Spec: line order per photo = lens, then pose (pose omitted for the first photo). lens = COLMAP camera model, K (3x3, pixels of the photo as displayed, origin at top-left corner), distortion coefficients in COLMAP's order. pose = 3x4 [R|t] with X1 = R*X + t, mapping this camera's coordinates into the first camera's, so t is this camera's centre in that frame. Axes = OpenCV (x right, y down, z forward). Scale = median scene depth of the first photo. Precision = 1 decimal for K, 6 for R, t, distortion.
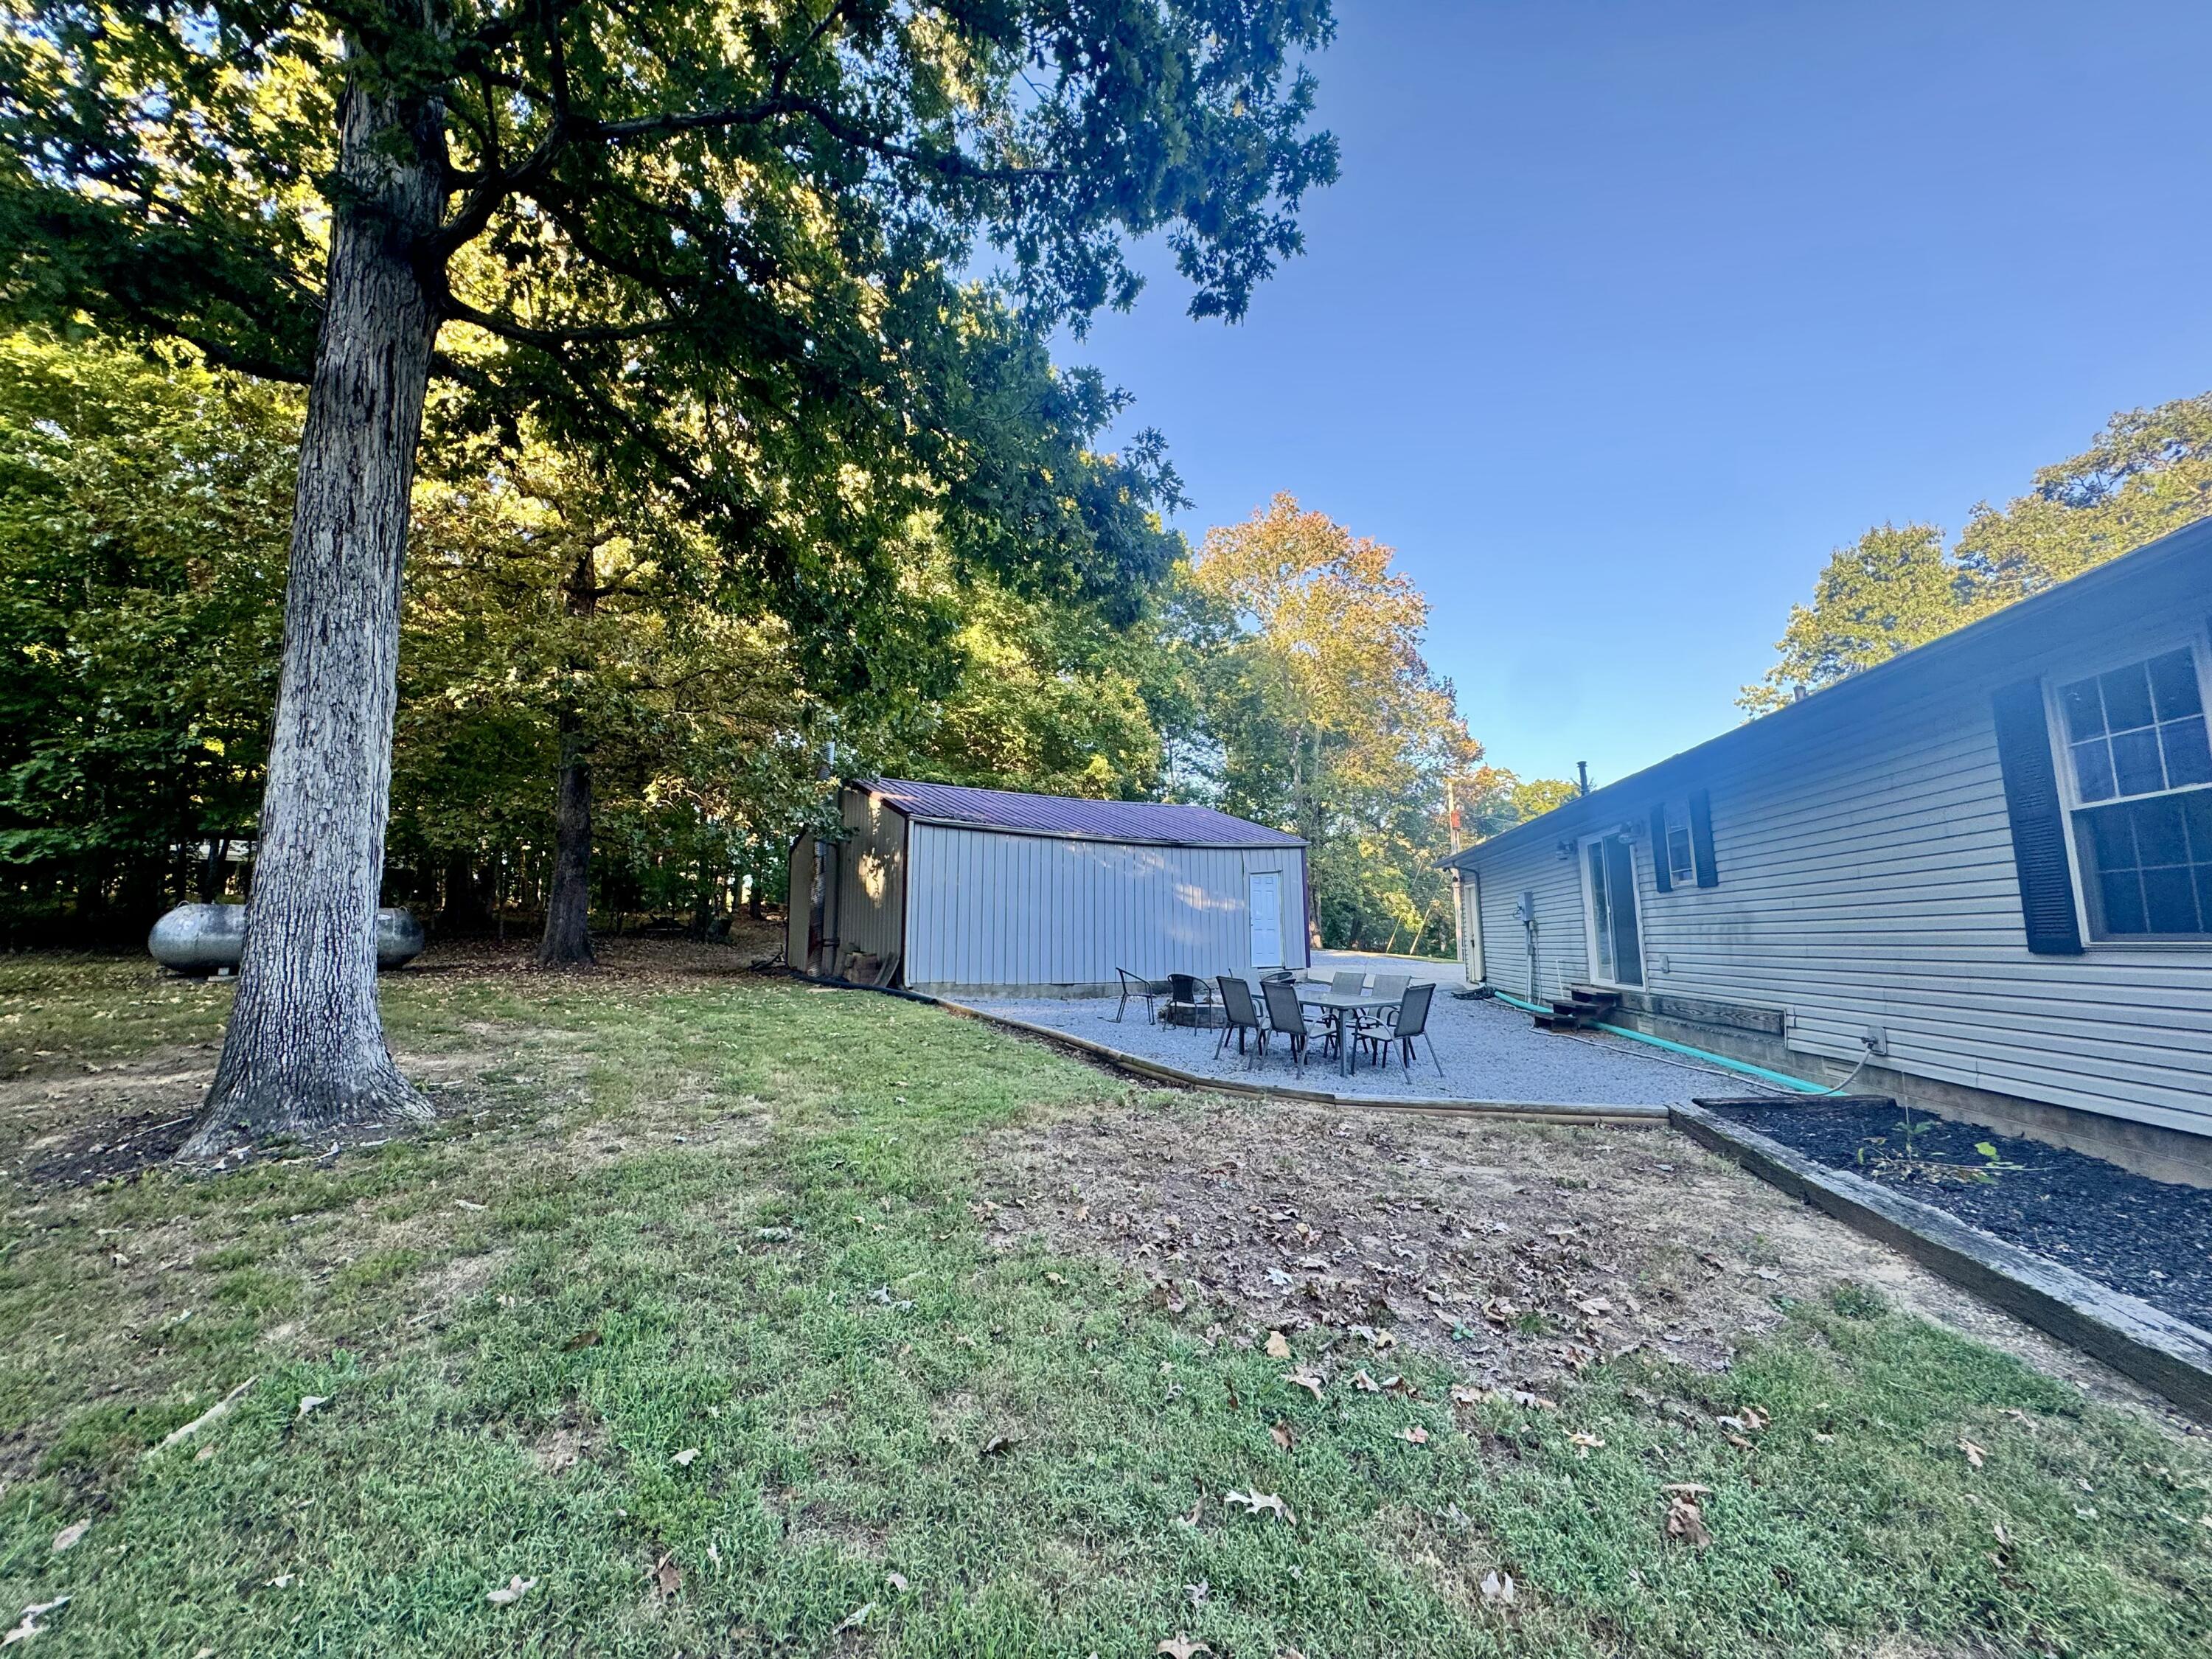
lens RADIAL K [[880.3, 0, 1102.1], [0, 880.3, 835.6], [0, 0, 1]] dist [-0.000457, -0.000610]
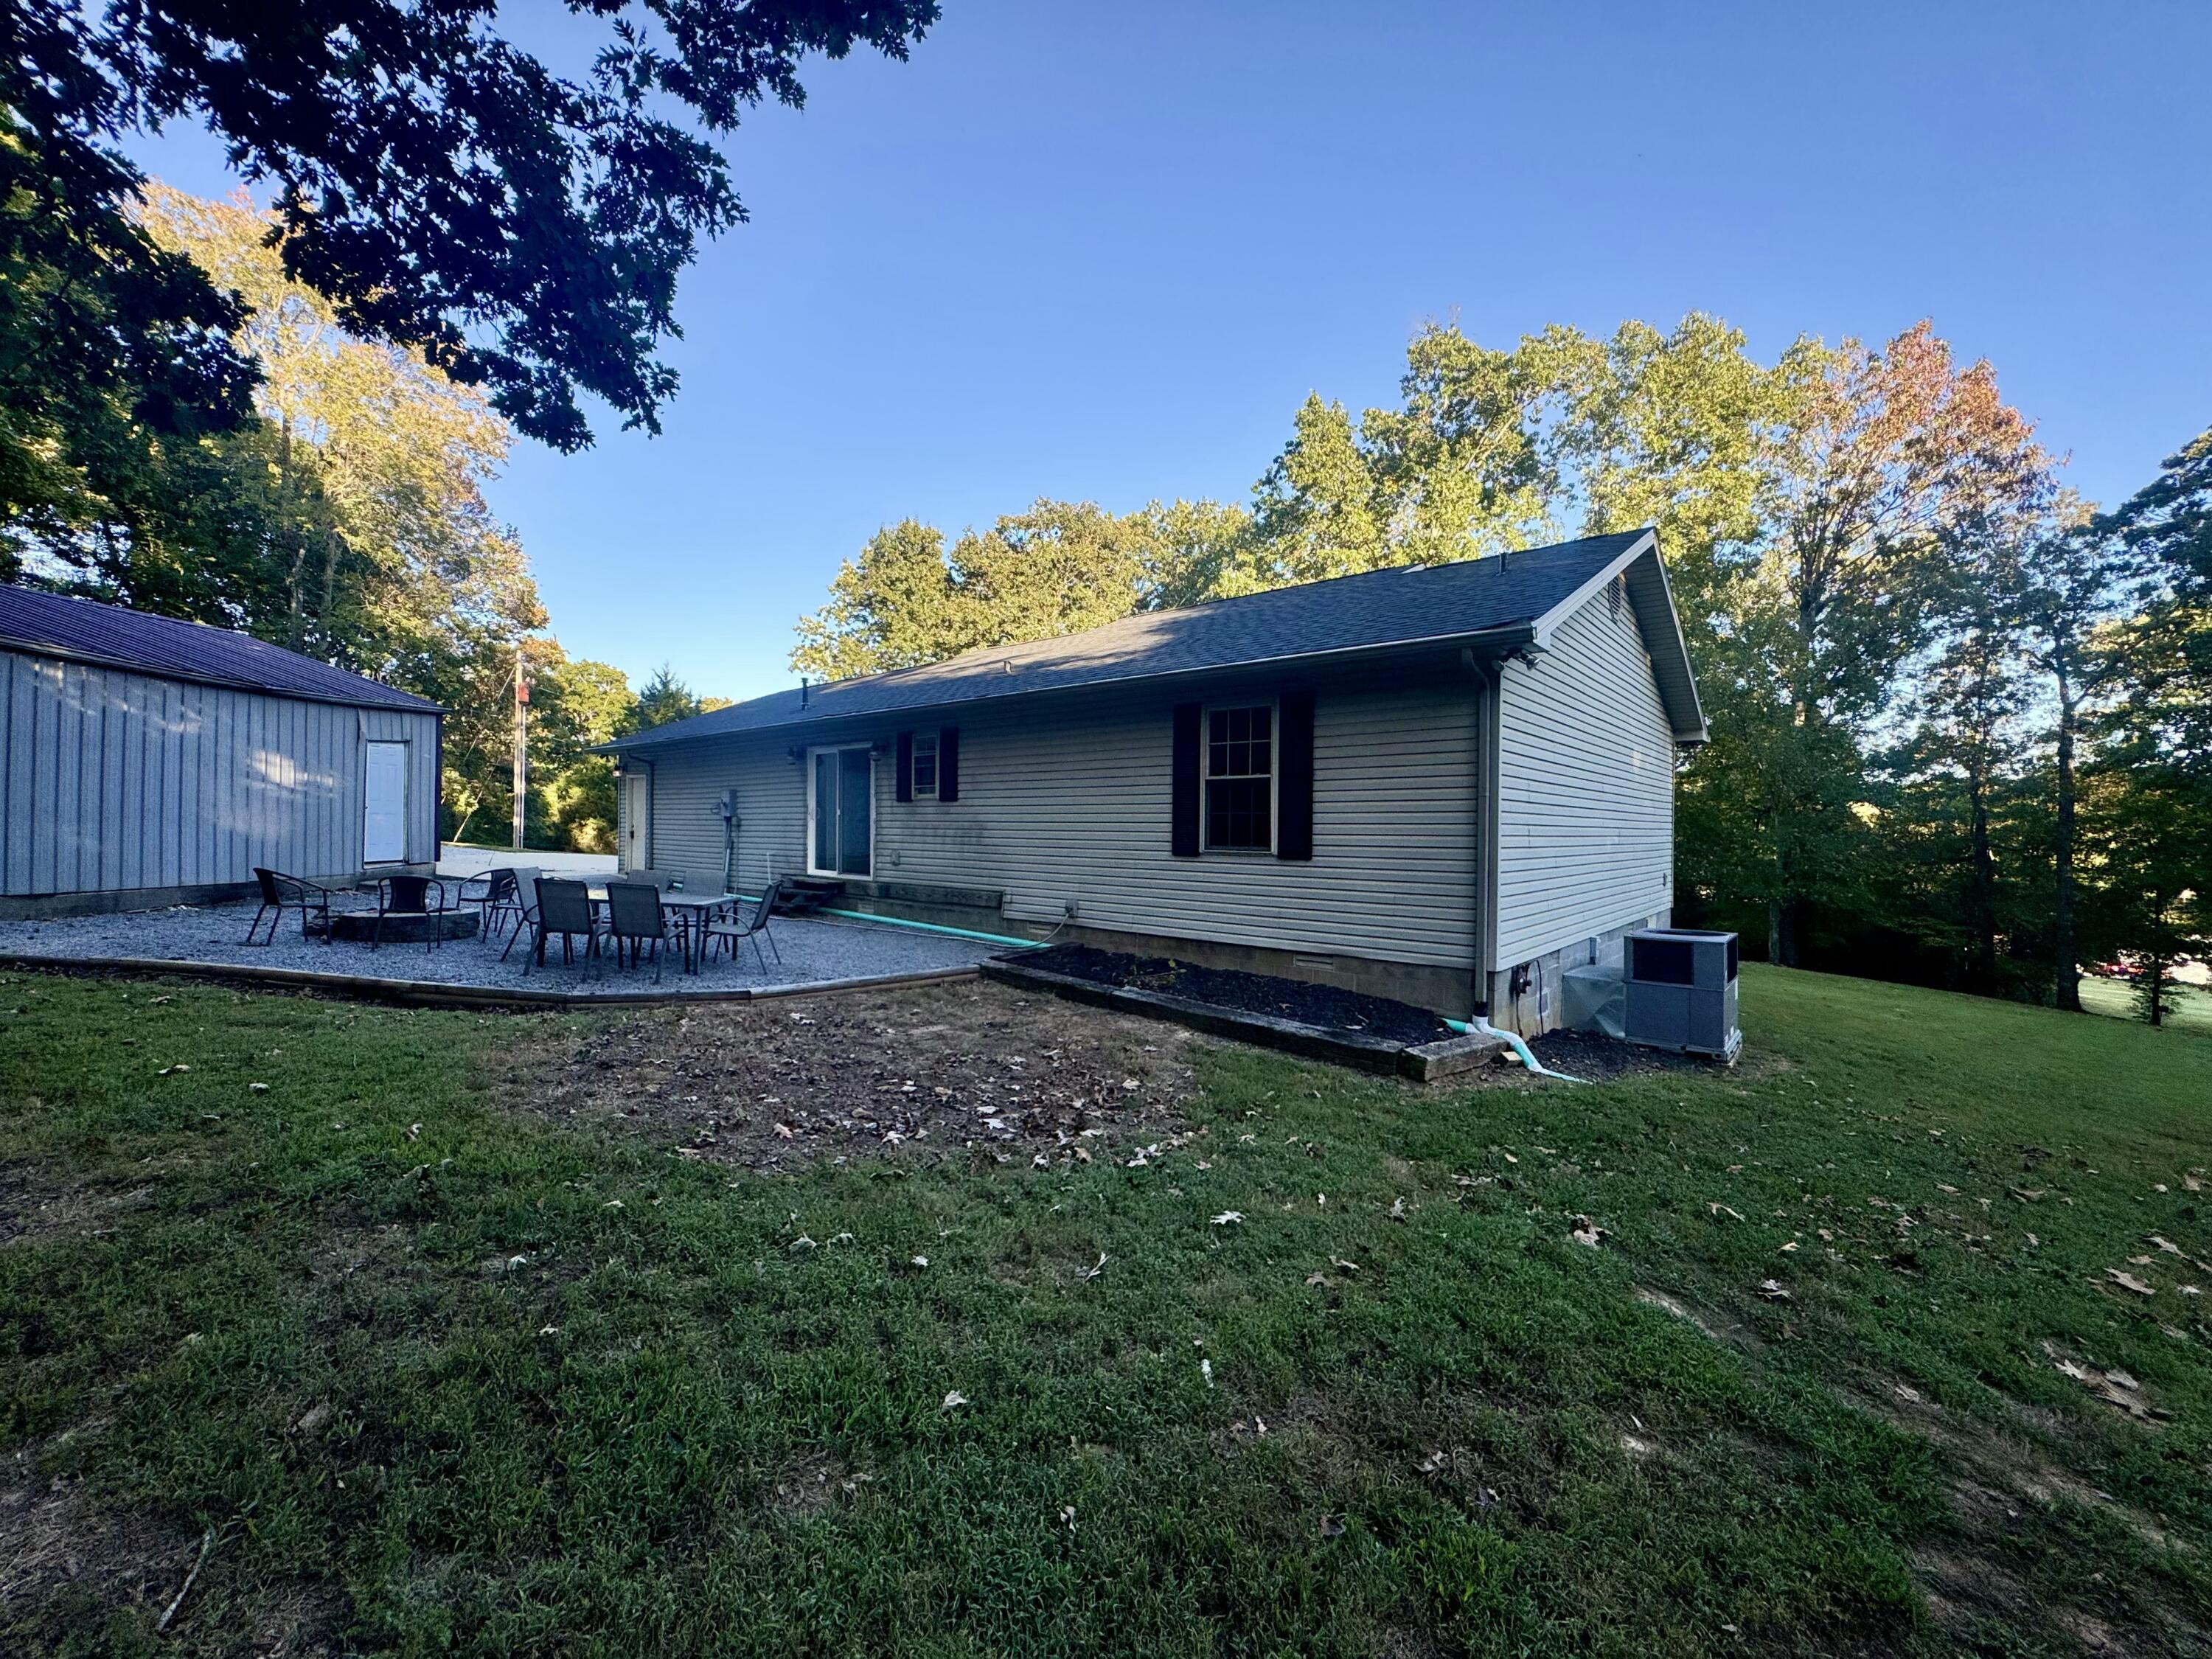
lens RADIAL K [[880.3, 0, 1102.1], [0, 880.3, 835.6], [0, 0, 1]] dist [-0.000457, -0.000610]
pose [[0.518524, 0.012335, 0.854974, -0.325476], [-0.122147, 0.990710, 0.059786, 0.002426], [-0.846294, -0.135433, 0.515214, 0.118009]]
